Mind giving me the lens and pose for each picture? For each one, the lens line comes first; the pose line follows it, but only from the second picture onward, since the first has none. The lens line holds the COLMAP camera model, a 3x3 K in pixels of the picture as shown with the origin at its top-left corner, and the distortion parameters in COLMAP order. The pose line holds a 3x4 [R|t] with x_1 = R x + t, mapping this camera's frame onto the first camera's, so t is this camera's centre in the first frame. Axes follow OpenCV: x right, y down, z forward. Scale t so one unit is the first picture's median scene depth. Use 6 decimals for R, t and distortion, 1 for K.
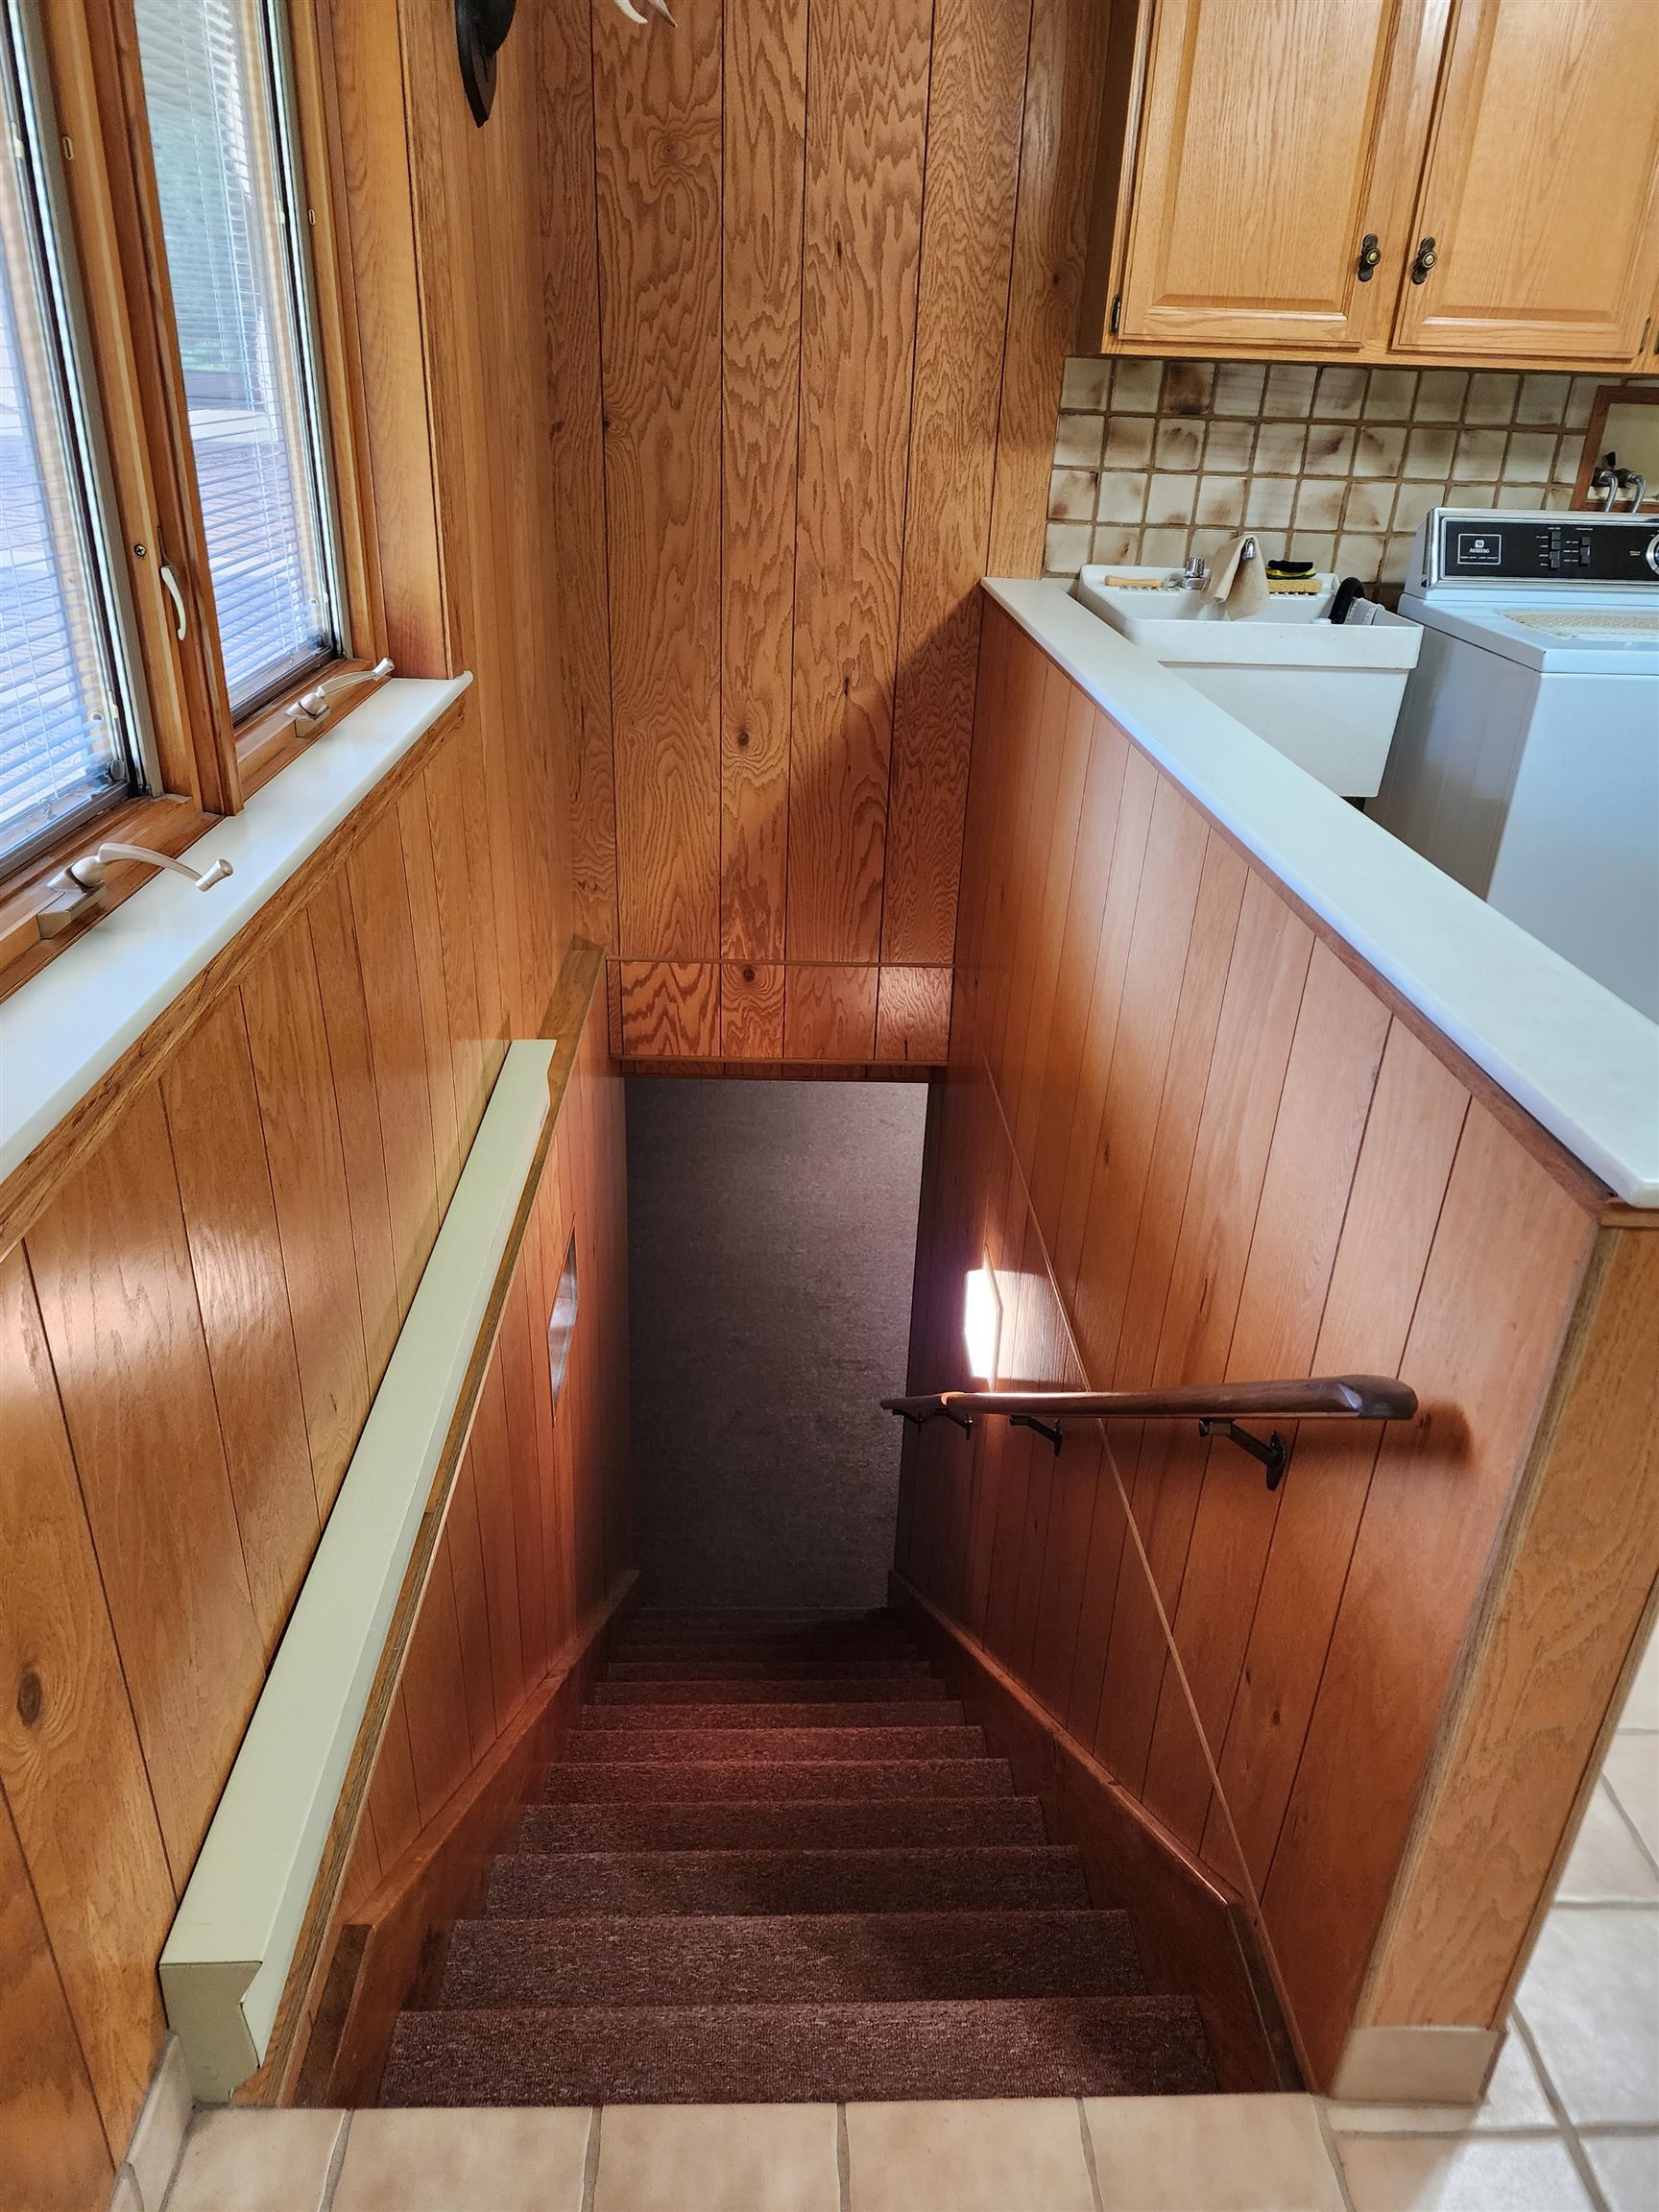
lens RADIAL K [[1495.4, 0, 830.9], [0, 1495.4, 1100.9], [0, 0, 1]] dist [0.034684, -0.010663]
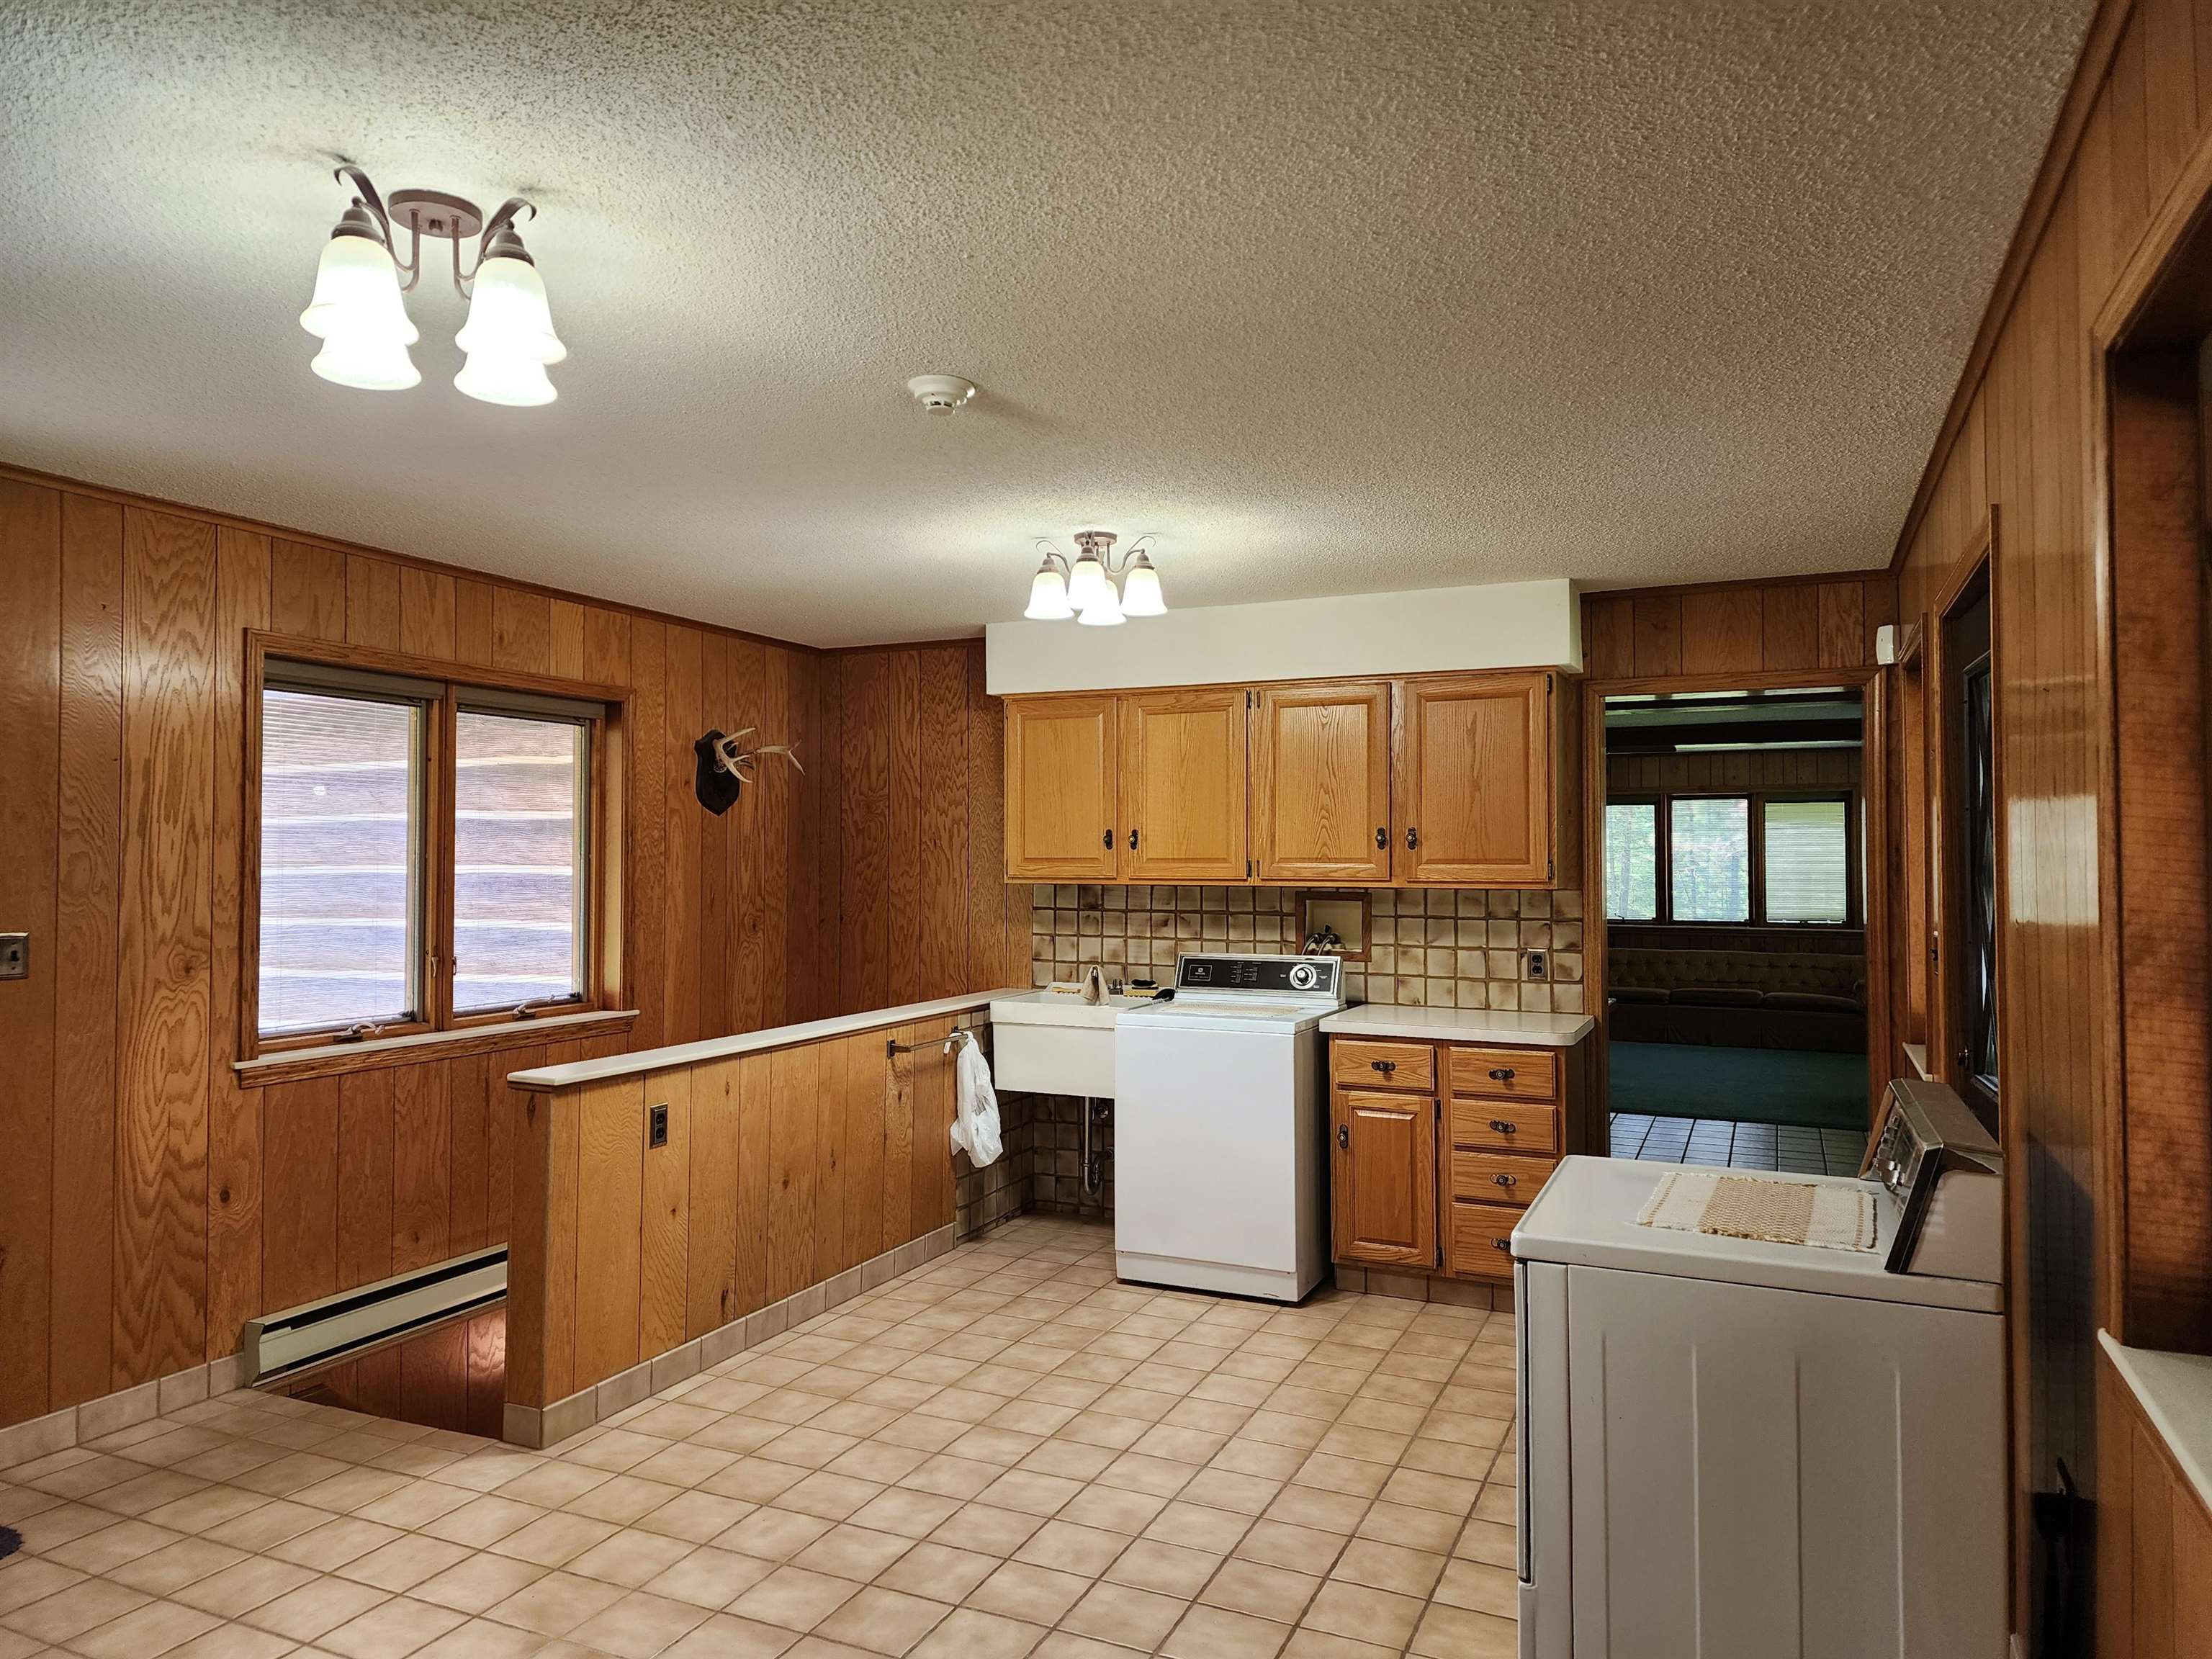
lens RADIAL K [[1495.4, 0, 1101.8], [0, 1495.4, 830.7], [0, 0, 1]] dist [0.034684, -0.010663]
pose [[0.889681, -0.045586, -0.454301, 1.133677], [-0.171921, 0.888324, -0.425820, 0.270430], [0.422978, 0.456948, 0.782488, -0.541124]]
